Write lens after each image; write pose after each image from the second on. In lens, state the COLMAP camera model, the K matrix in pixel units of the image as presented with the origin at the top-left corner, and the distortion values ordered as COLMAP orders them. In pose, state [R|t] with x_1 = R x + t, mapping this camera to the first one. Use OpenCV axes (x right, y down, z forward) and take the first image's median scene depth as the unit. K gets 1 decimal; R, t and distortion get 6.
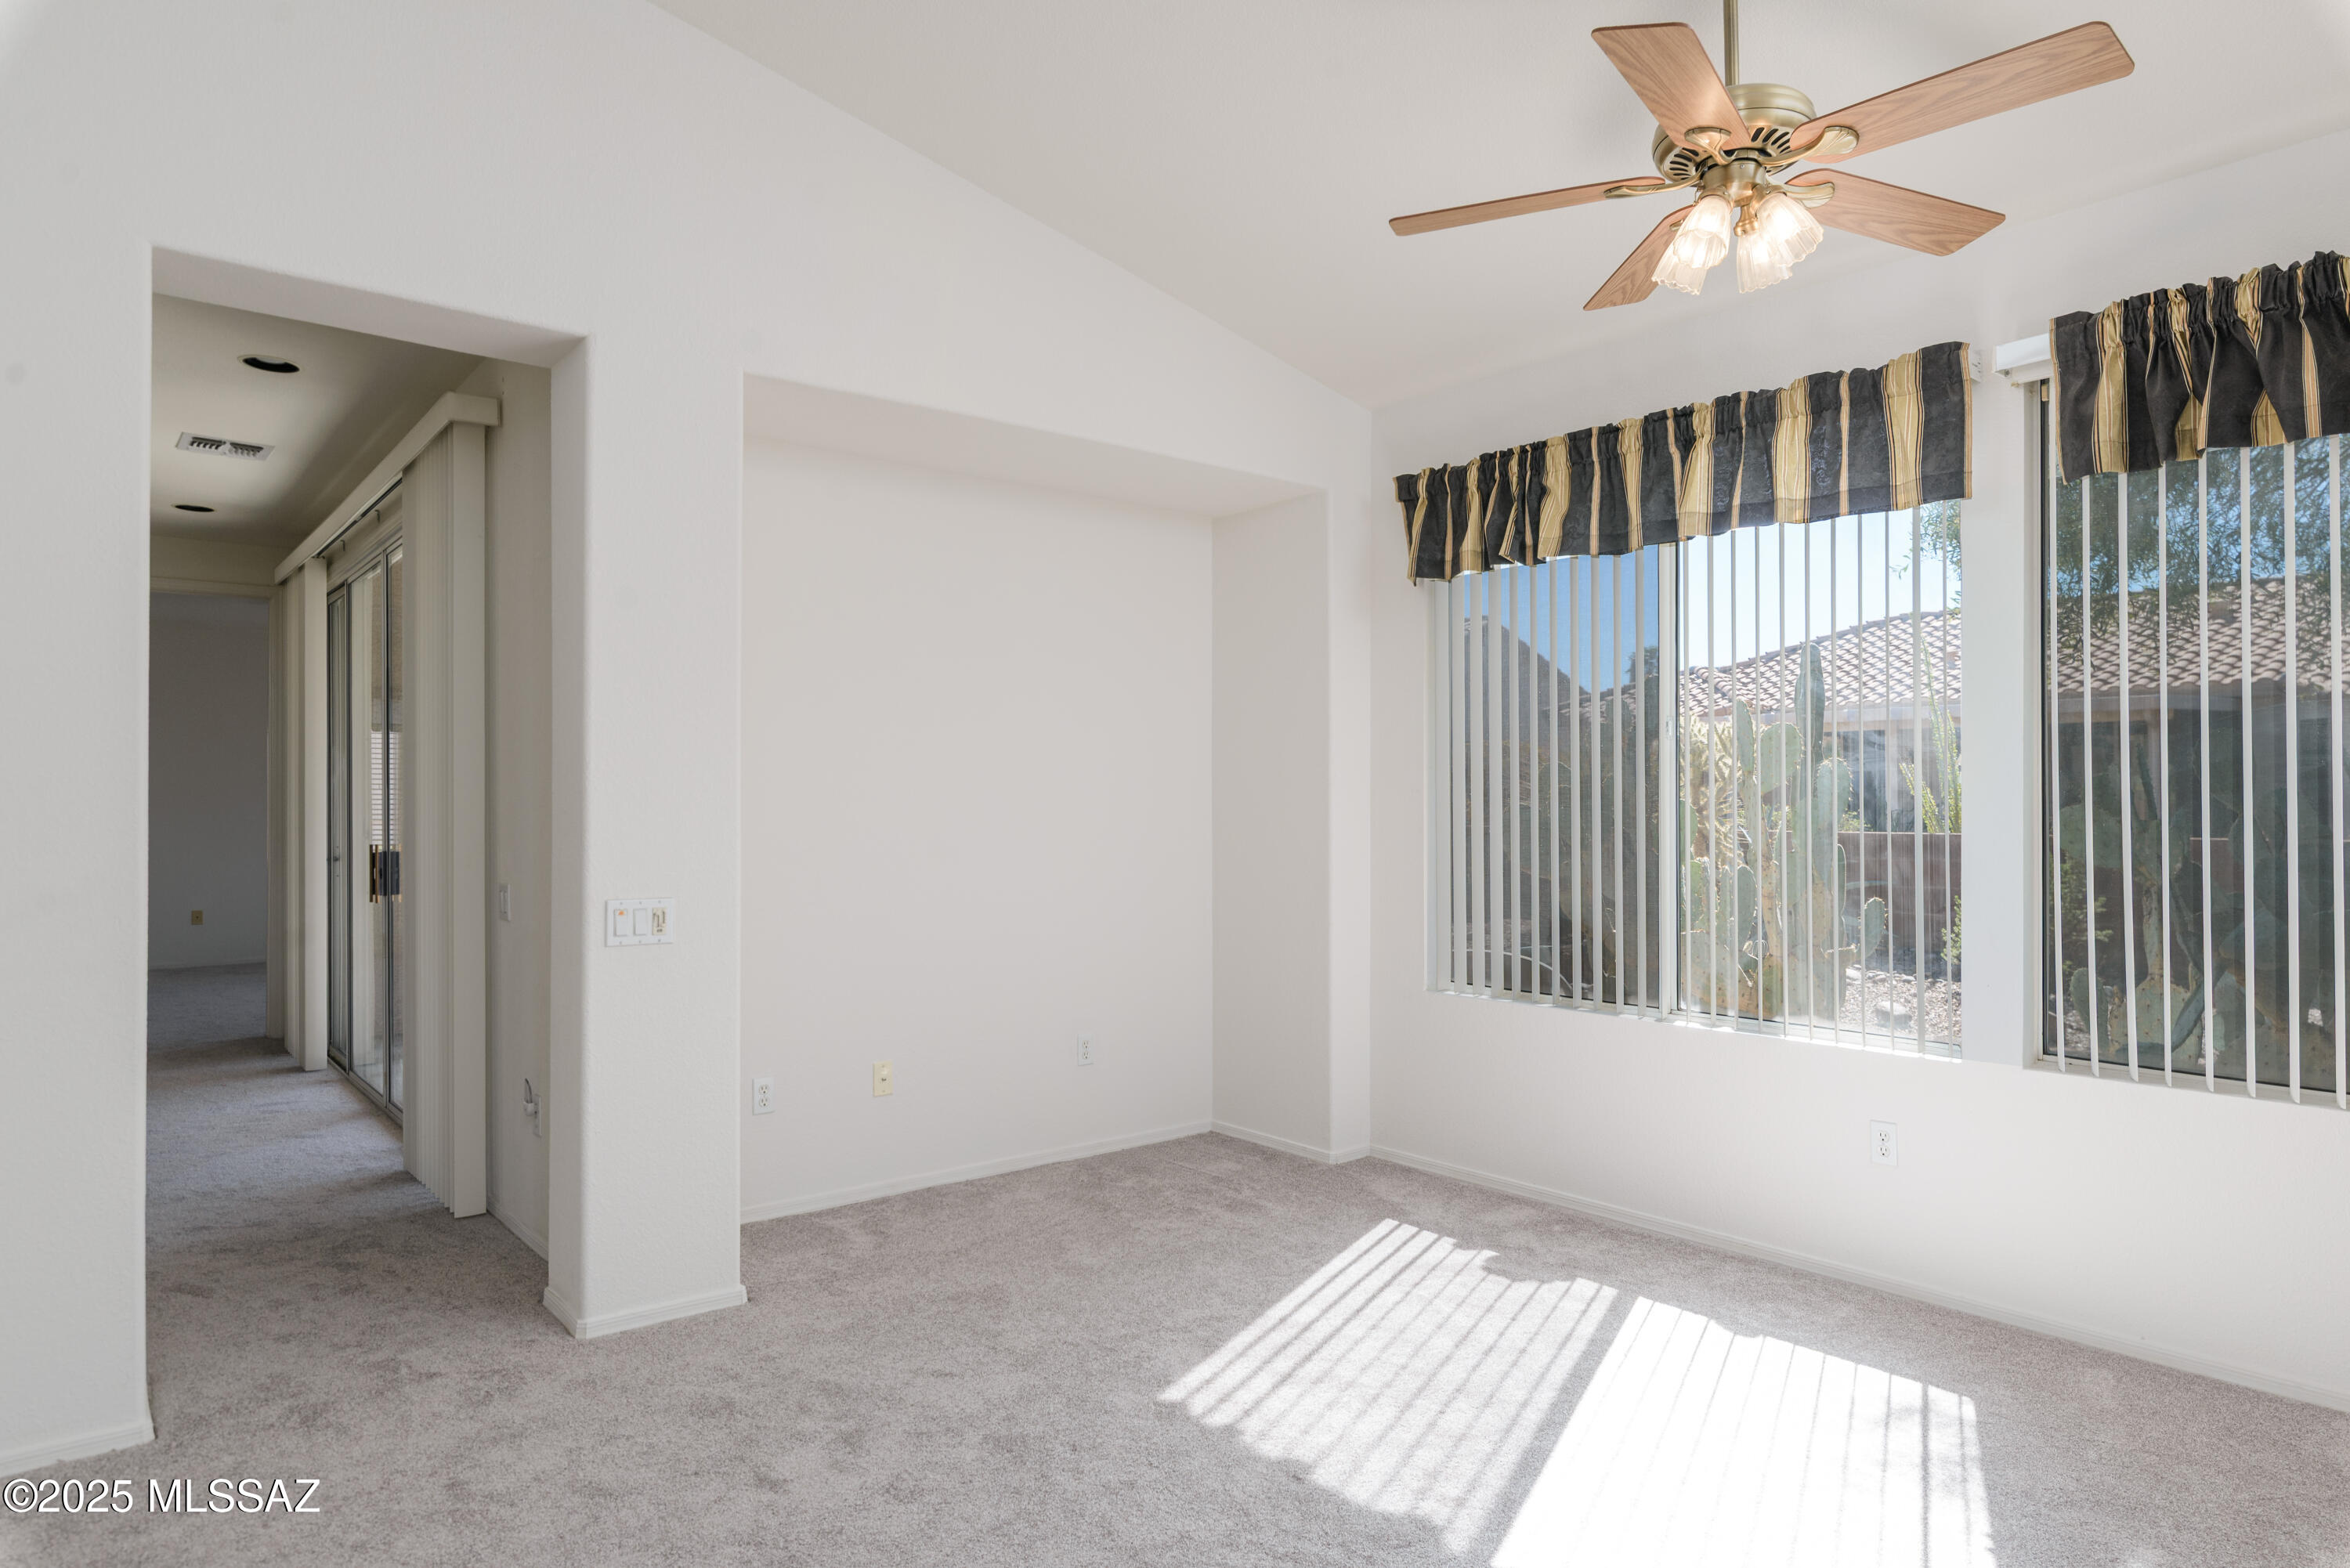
lens RADIAL K [[1425.1, 0, 1175.0], [0, 1425.1, 784.0], [0, 0, 1]] dist [-0.001785, 0.002743]
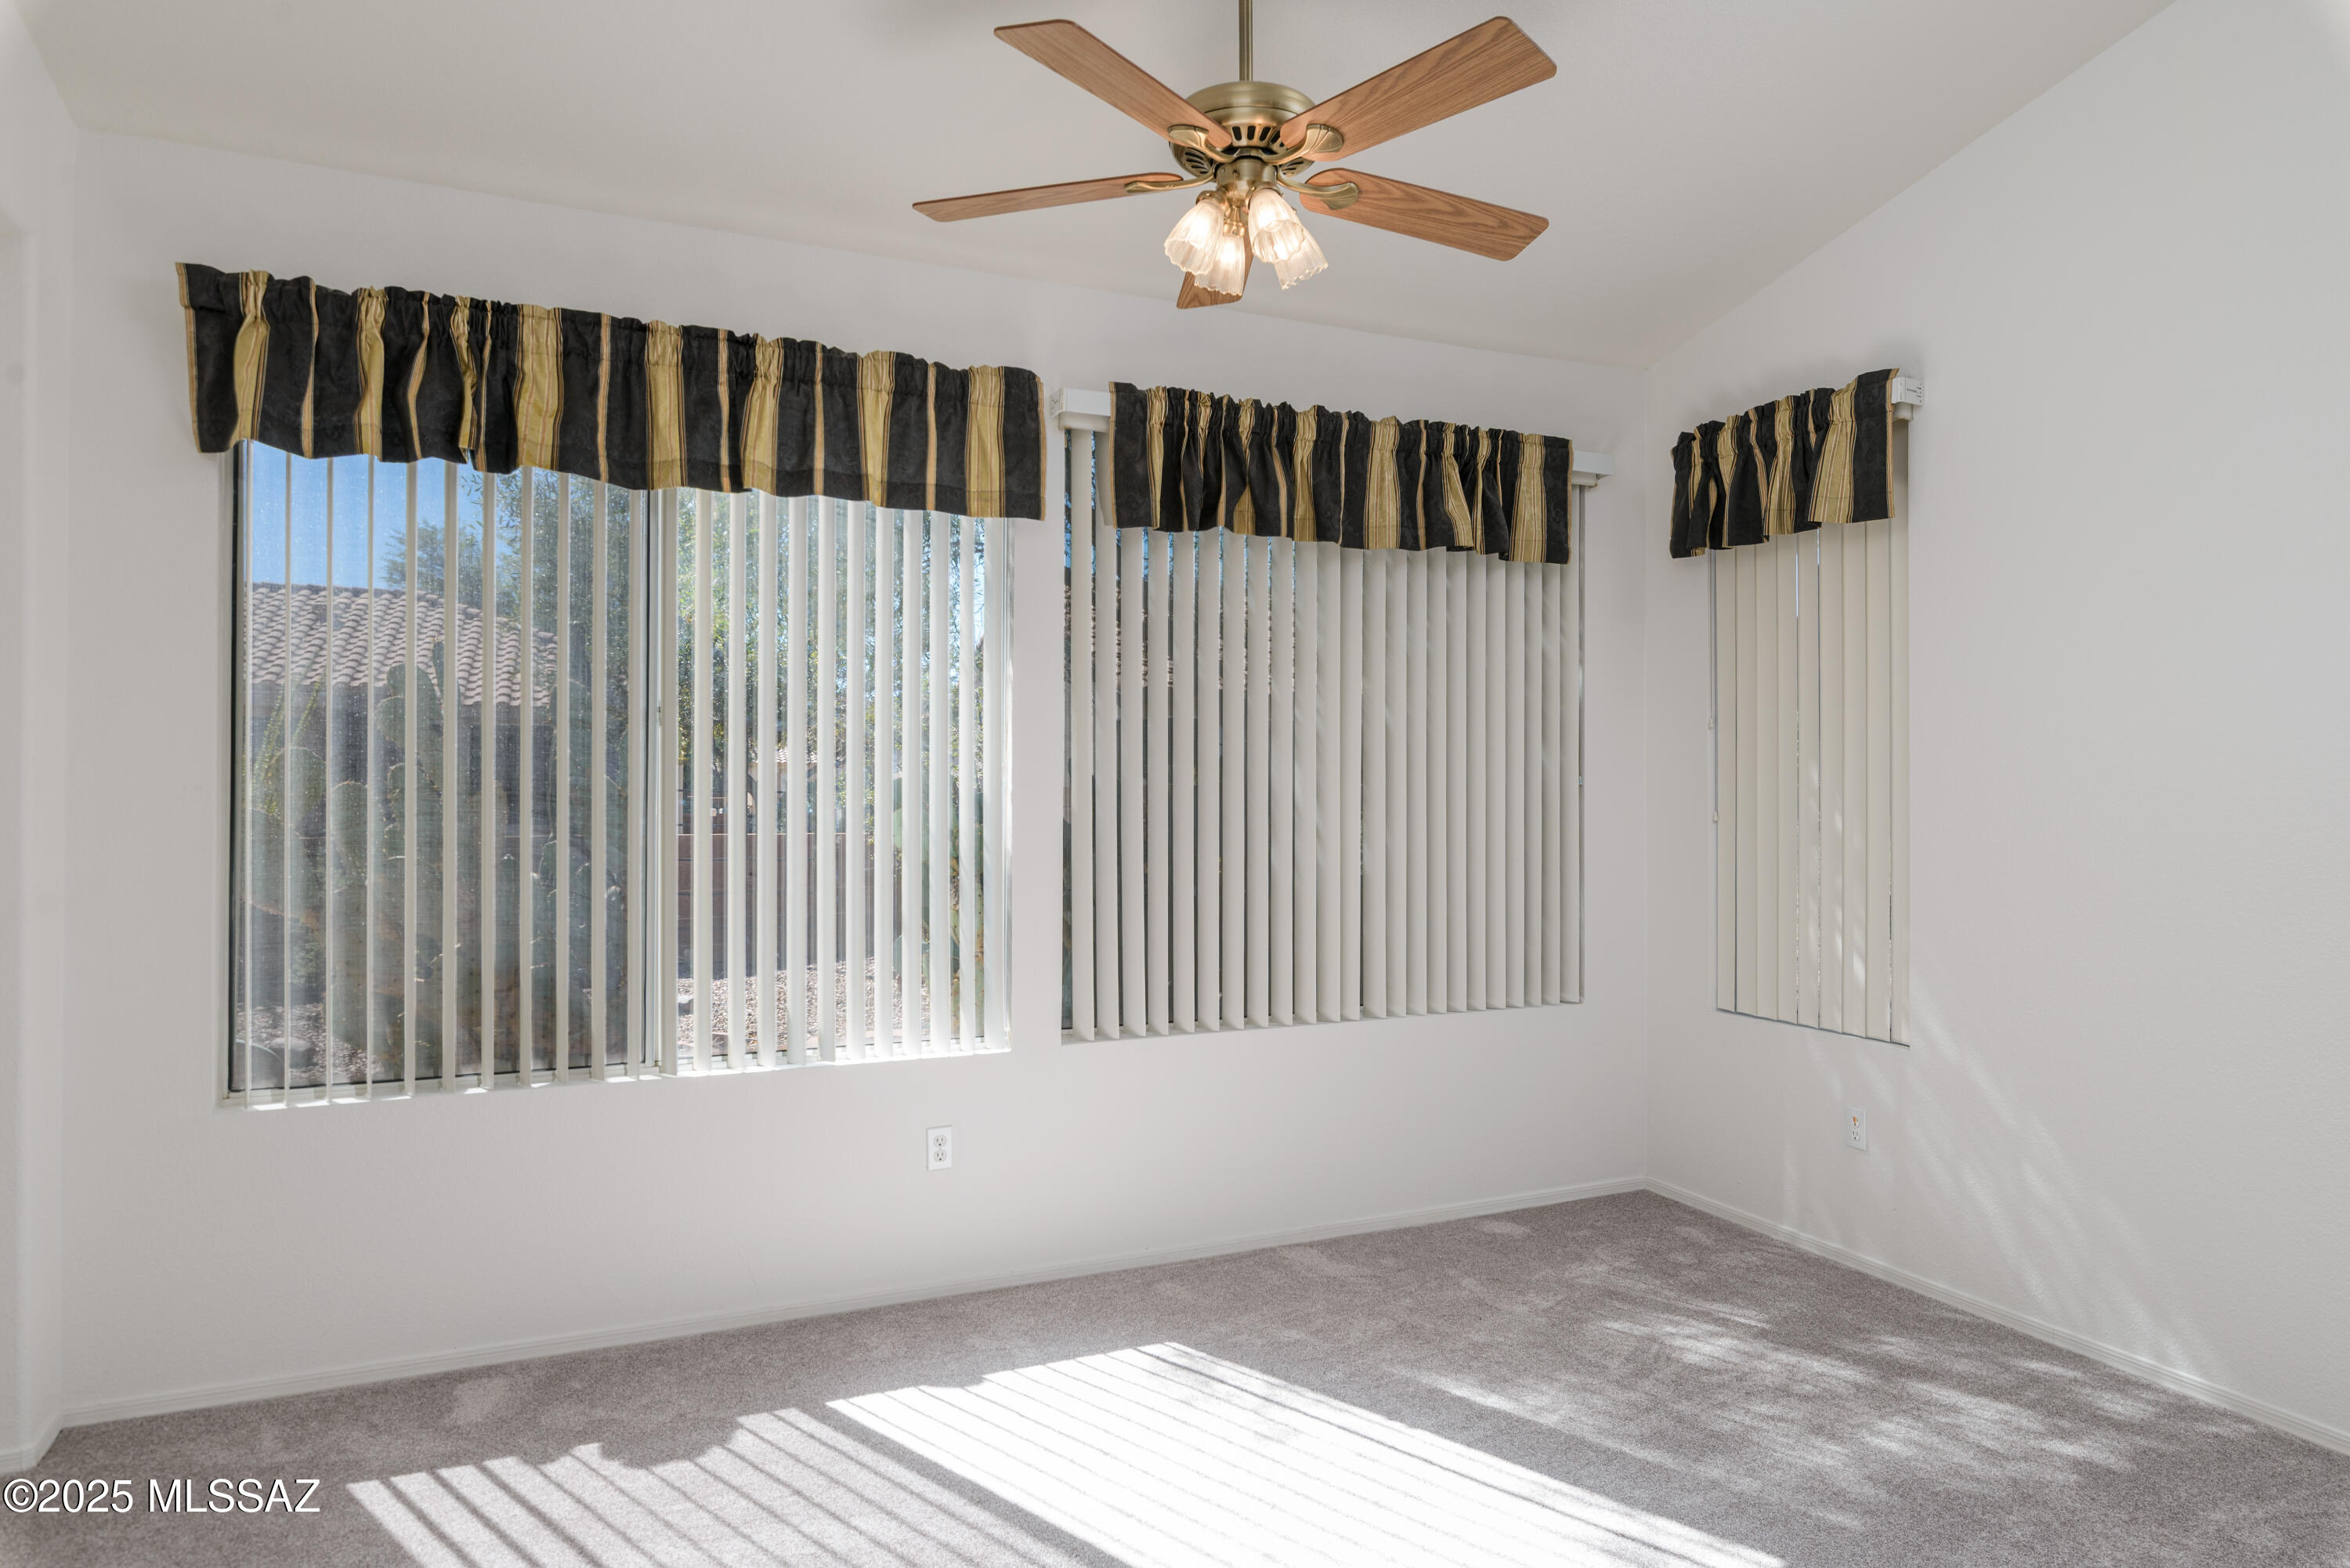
lens RADIAL K [[1425.1, 0, 1175.0], [0, 1425.1, 784.0], [0, 0, 1]] dist [-0.001785, 0.002743]
pose [[0.243619, 0.009093, 0.969828, -0.399054], [-0.010969, 0.999918, -0.006619, 0.002841], [-0.969809, -0.009025, 0.243699, 0.557749]]
